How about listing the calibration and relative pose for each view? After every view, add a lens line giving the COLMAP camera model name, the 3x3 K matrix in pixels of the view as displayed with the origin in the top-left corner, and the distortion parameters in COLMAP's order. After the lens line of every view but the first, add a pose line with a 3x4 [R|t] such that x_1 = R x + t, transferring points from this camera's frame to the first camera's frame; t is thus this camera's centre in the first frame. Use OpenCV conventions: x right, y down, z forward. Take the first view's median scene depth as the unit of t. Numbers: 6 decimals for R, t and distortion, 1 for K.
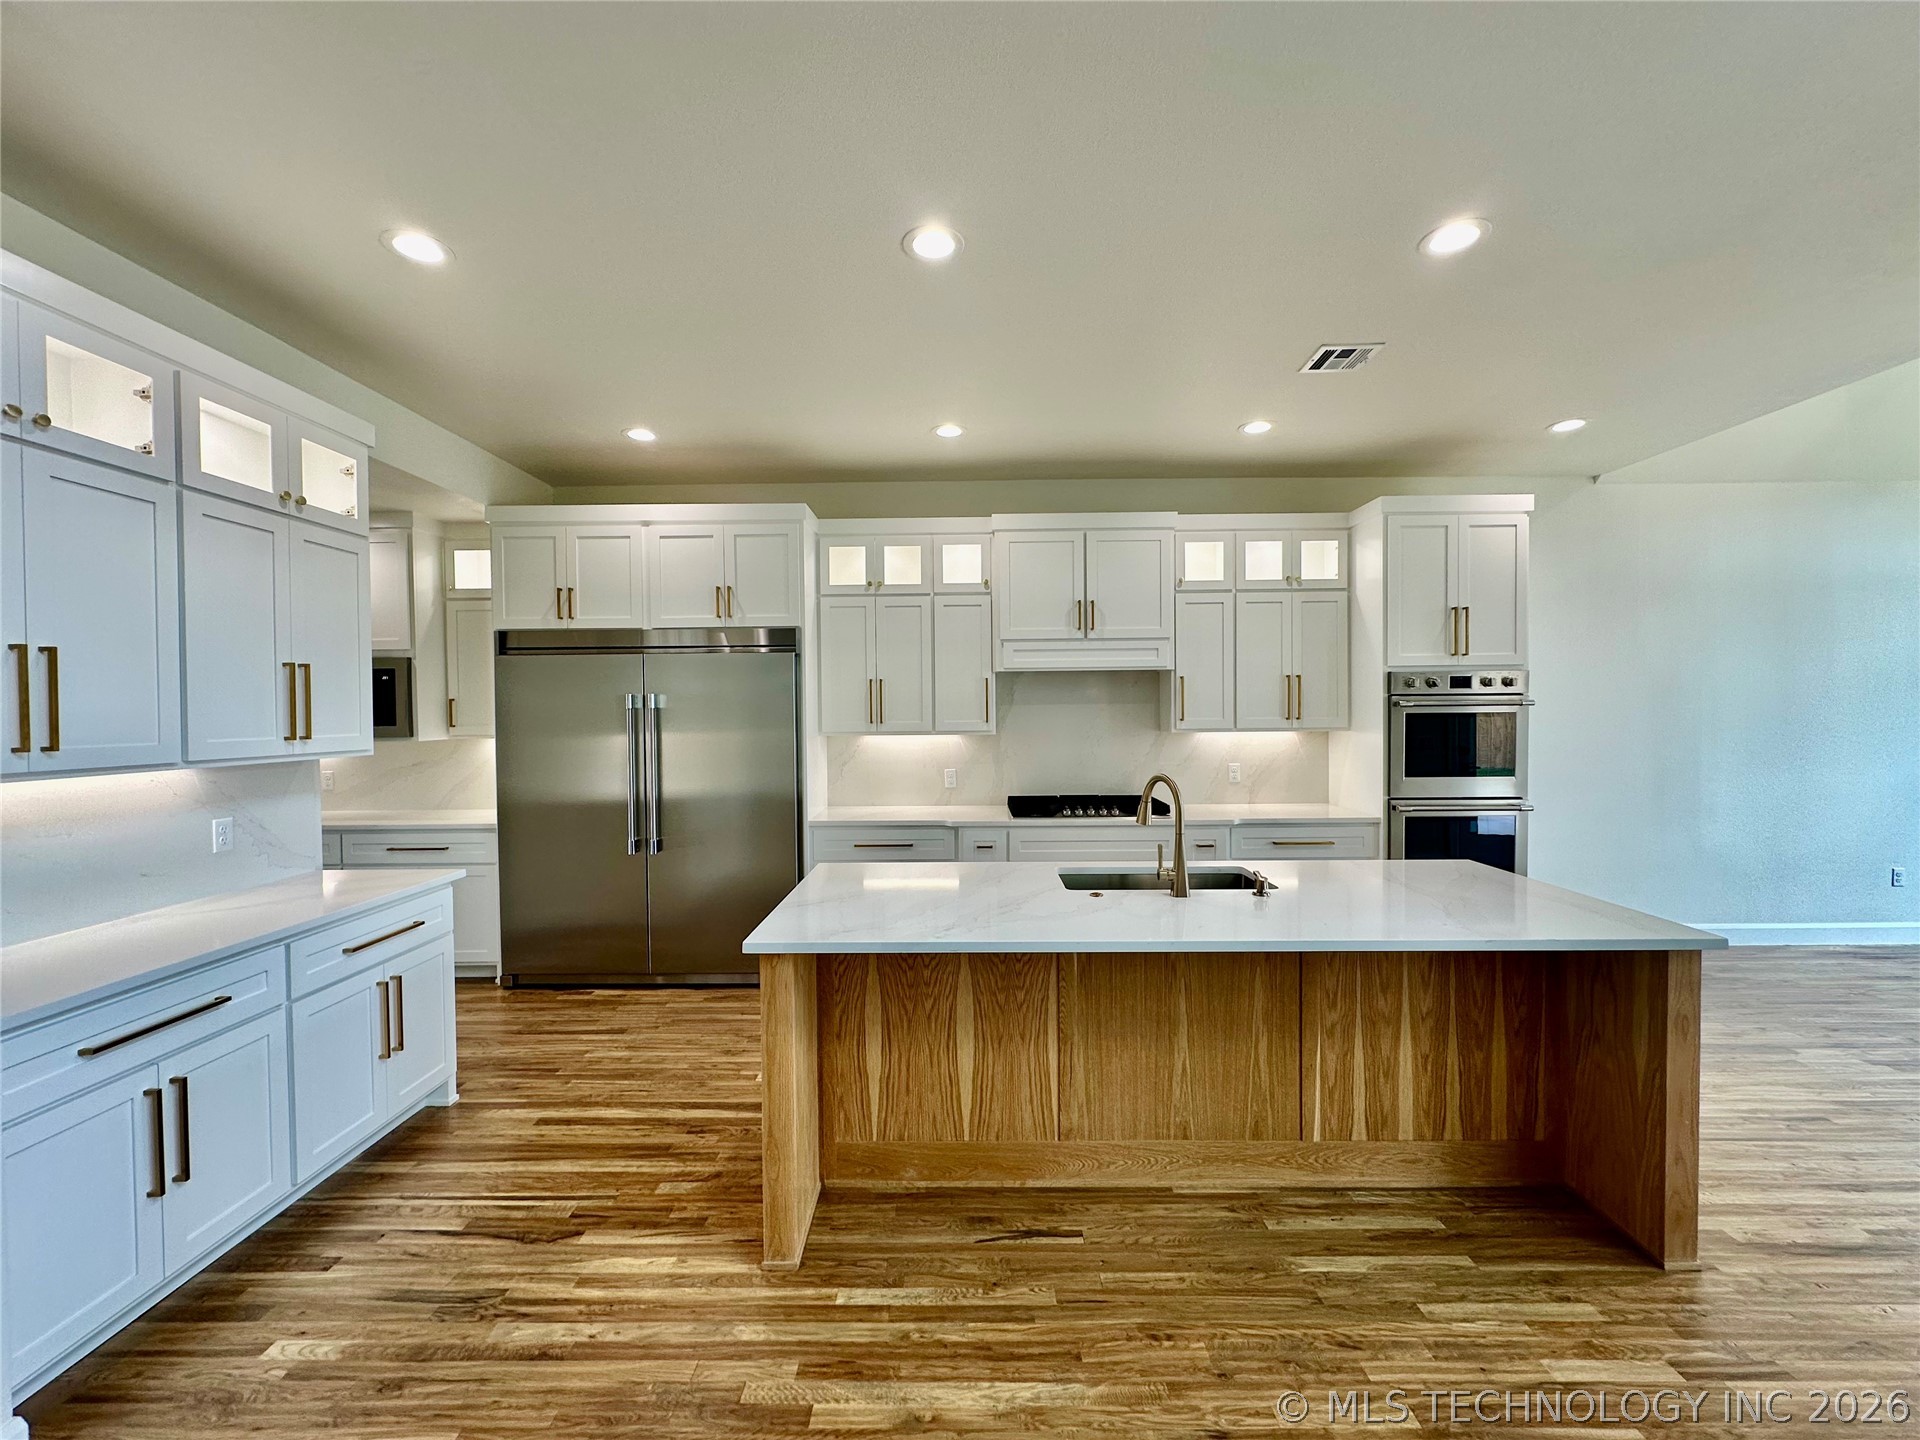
lens RADIAL K [[761.3, 0, 960.9], [0, 761.3, 721.5], [0, 0, 1]] dist [-0.002349, 0.000480]
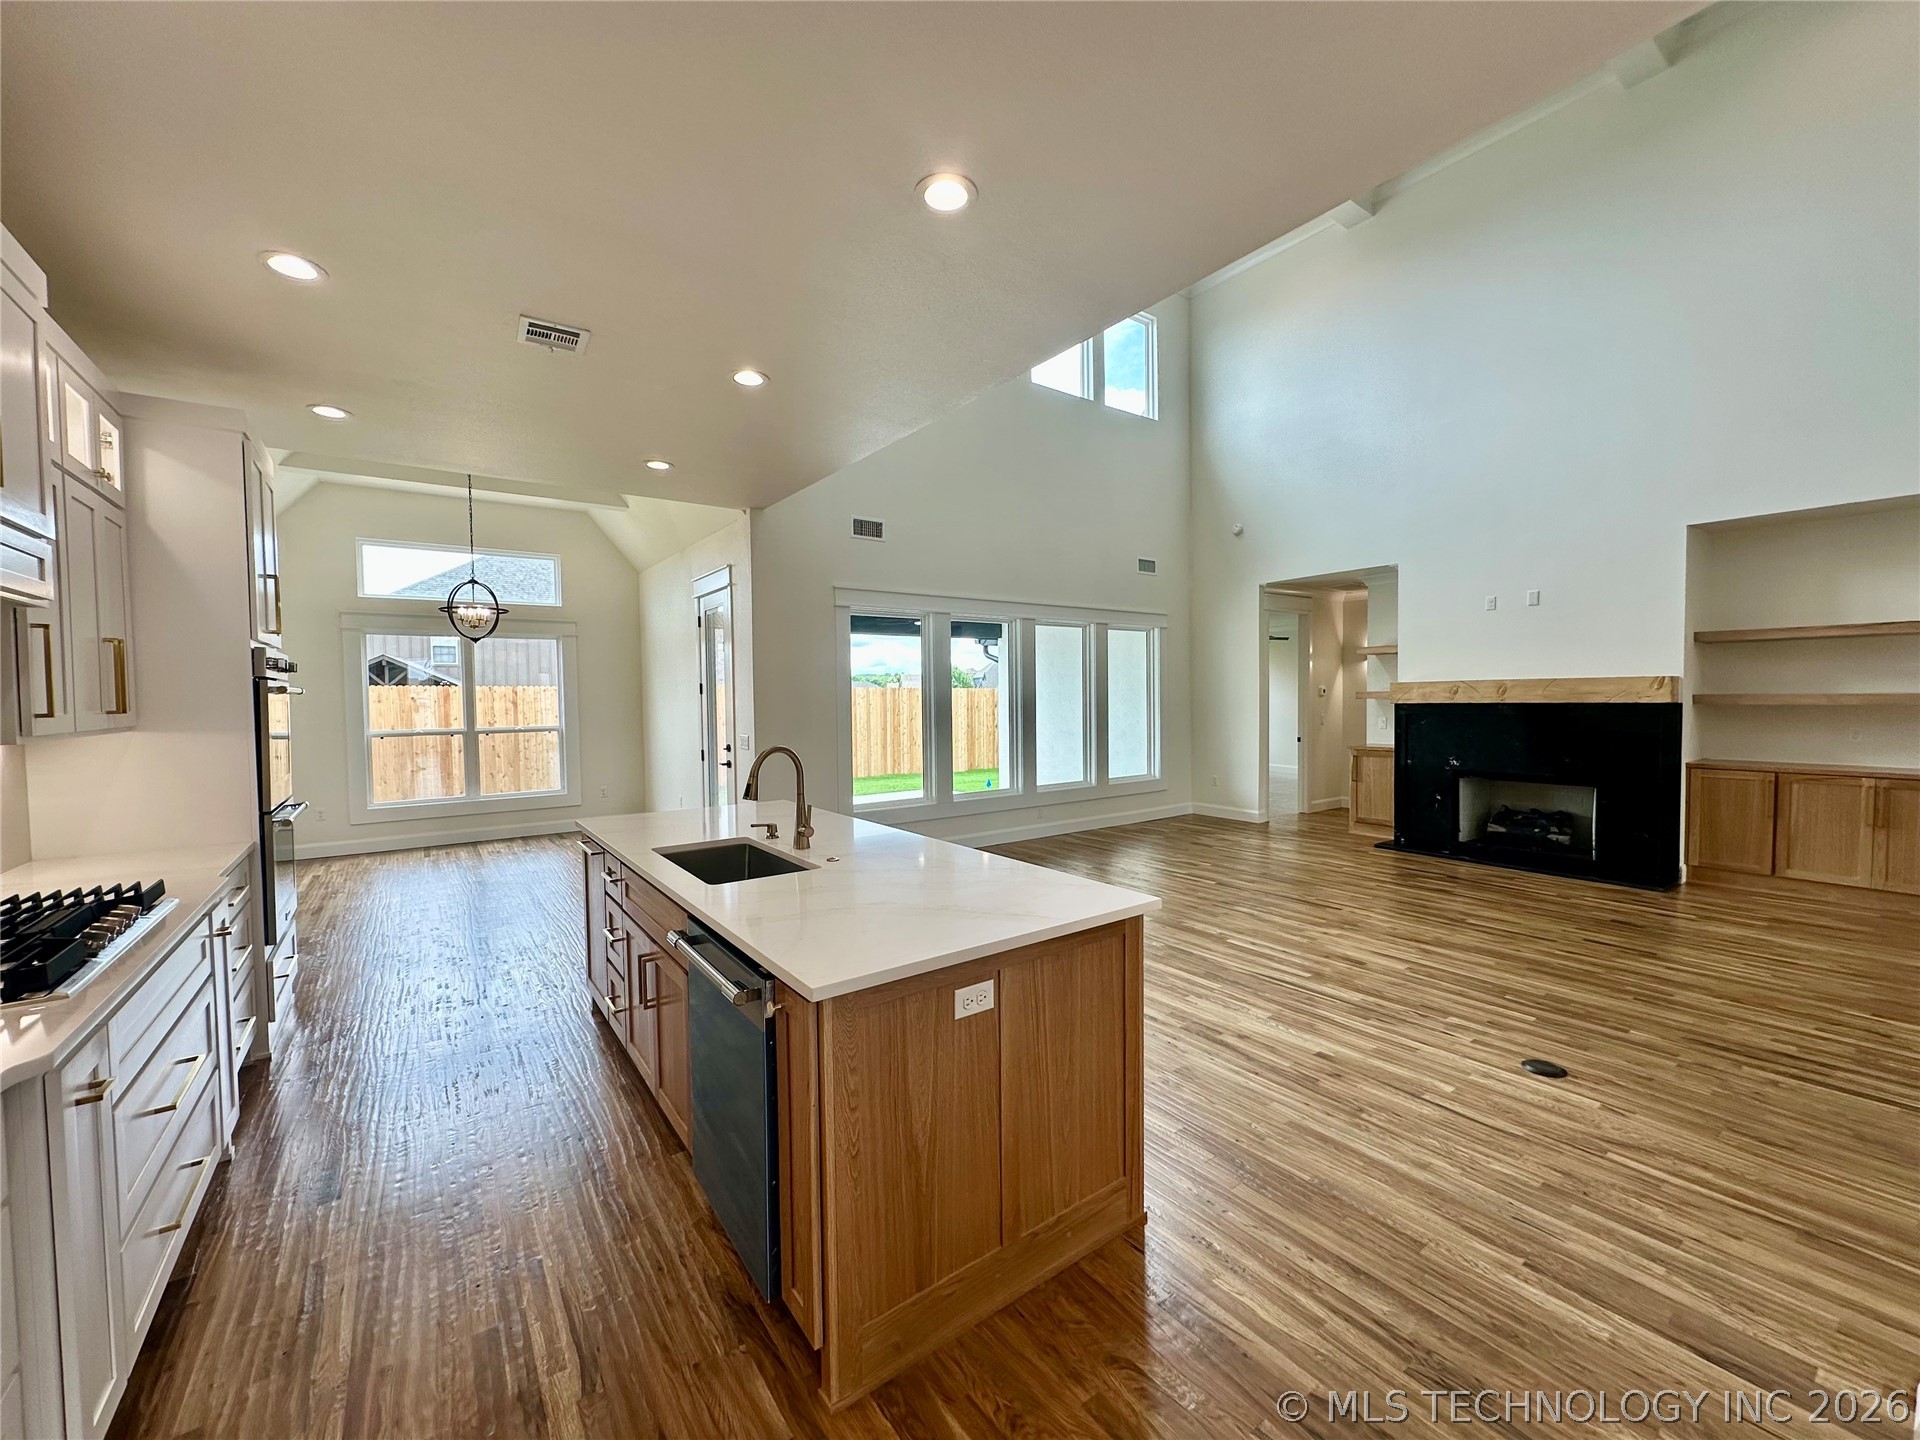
lens RADIAL K [[761.3, 0, 960.9], [0, 761.3, 721.5], [0, 0, 1]] dist [-0.002349, 0.000480]
pose [[-0.594475, -0.013884, 0.803995, -0.476697], [0.031626, 0.998674, 0.040630, -0.000380], [-0.803492, 0.049580, -0.593247, 0.911331]]
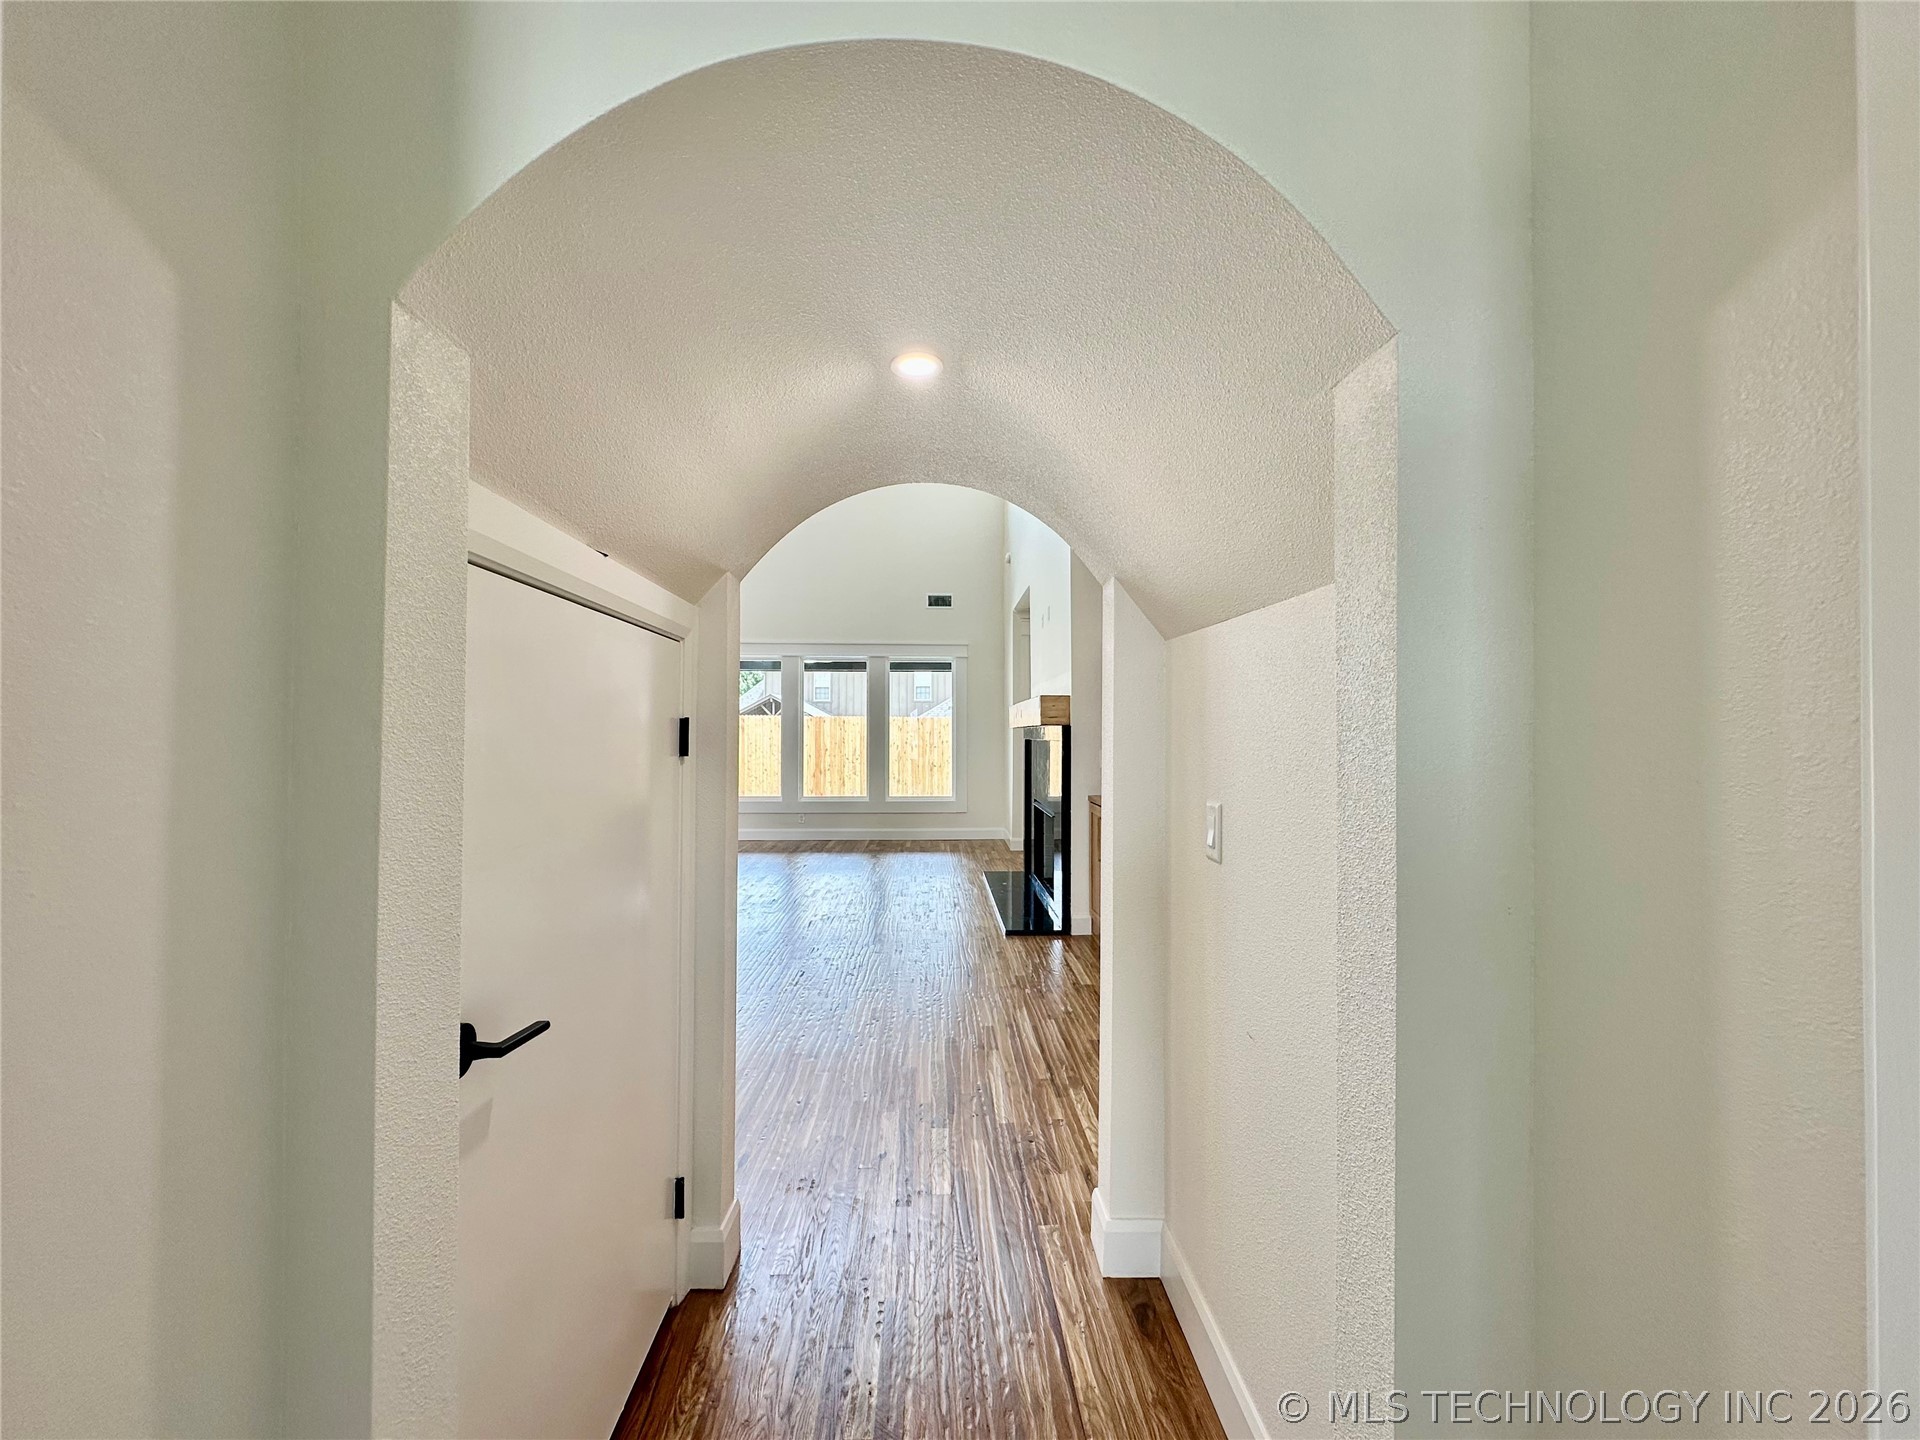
lens RADIAL K [[763.1, 0, 960.1], [0, 763.1, 722.1], [0, 0, 1]] dist [-0.000707, 0.000569]
pose [[-0.051495, 0.020279, 0.998467, -1.360454], [0.018518, 0.999641, -0.019348, 0.077213], [-0.998502, 0.017493, -0.051852, -0.741150]]
